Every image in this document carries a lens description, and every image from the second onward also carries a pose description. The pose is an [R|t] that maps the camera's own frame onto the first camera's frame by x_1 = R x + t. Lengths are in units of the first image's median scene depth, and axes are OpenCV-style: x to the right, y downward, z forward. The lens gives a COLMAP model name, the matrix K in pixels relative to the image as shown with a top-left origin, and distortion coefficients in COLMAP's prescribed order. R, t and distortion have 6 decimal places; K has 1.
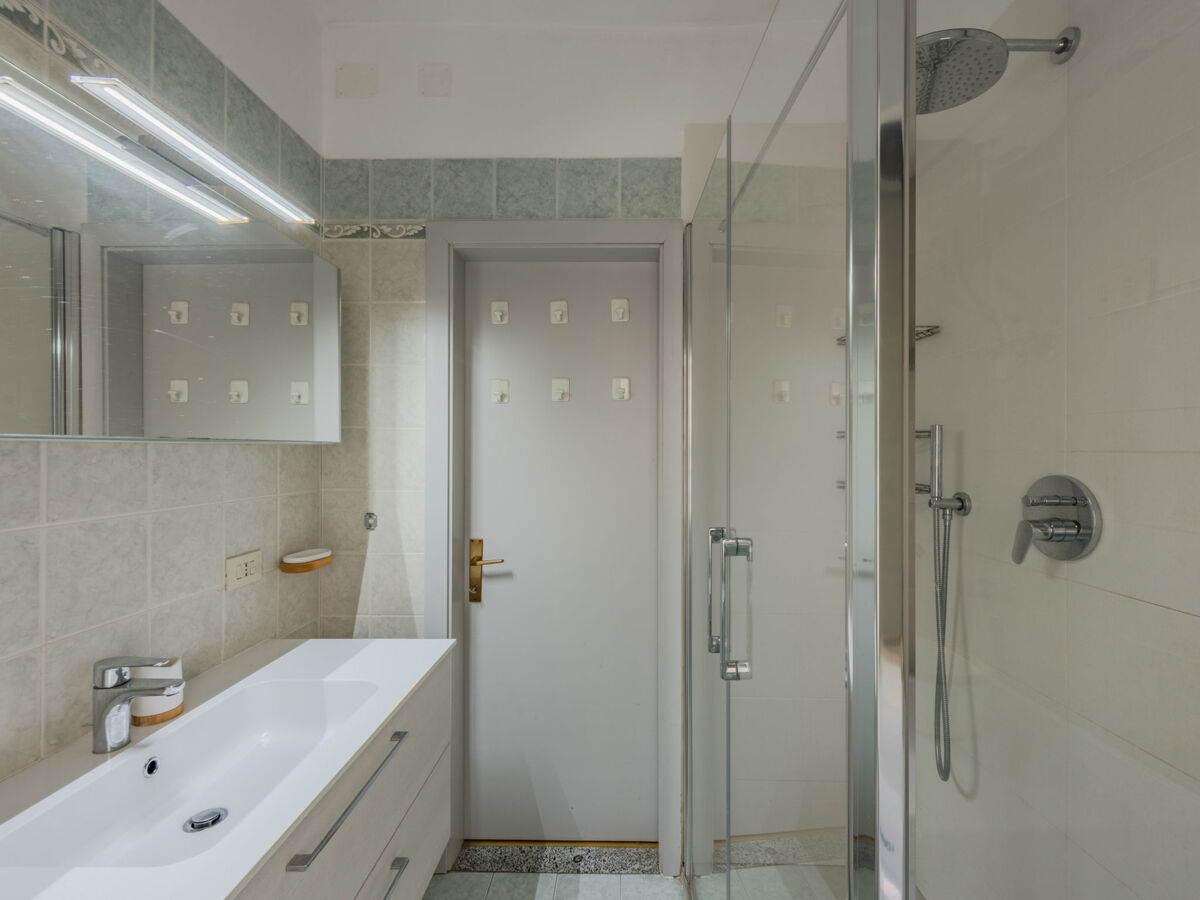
lens RADIAL K [[523.5, 0, 621.3], [0, 523.5, 452.3], [0, 0, 1]] dist [0.011356, -0.004294]
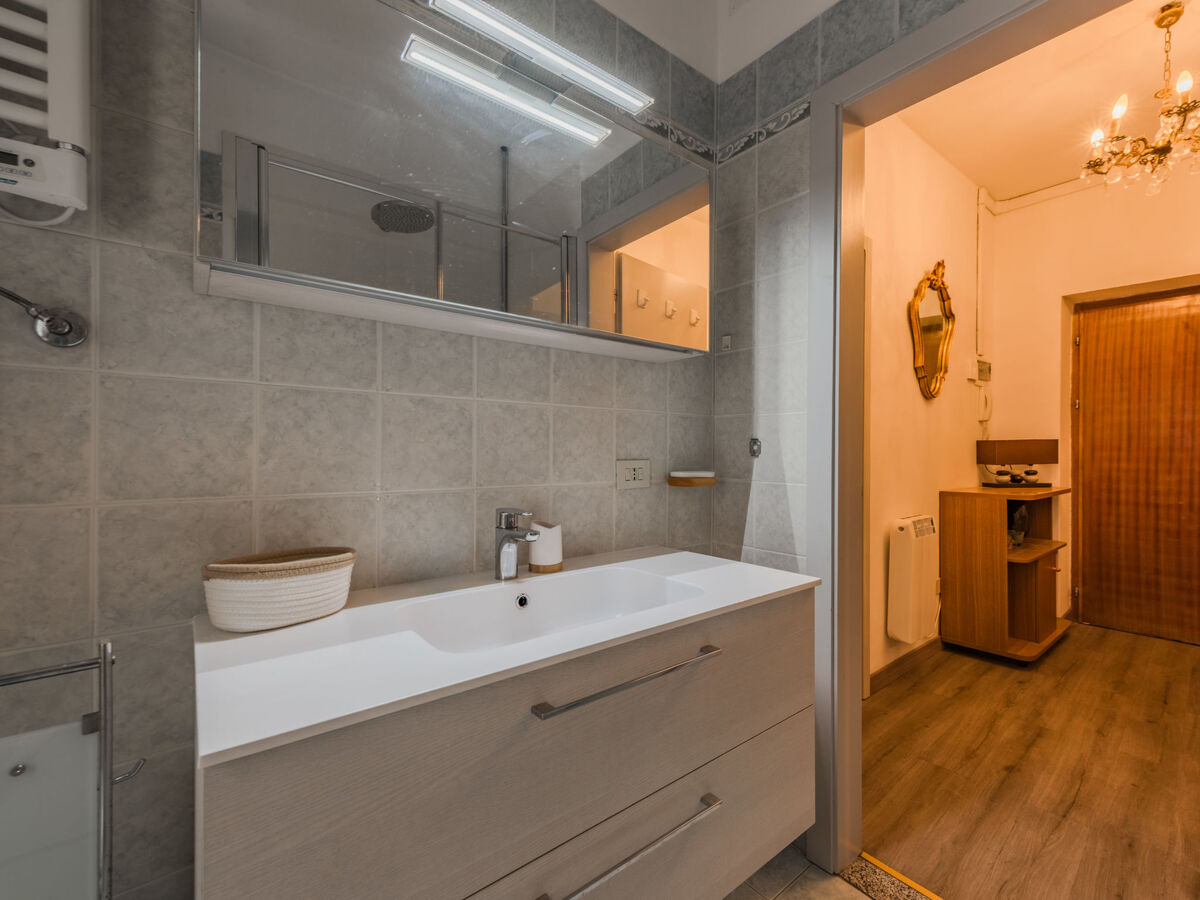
lens RADIAL K [[523.5, 0, 621.3], [0, 523.5, 452.3], [0, 0, 1]] dist [0.011356, -0.004294]
pose [[0.646911, 0.003494, -0.762557, 0.079629], [-0.001167, 0.999993, 0.003593, 0.137649], [0.762564, -0.001435, 0.646911, 0.217392]]
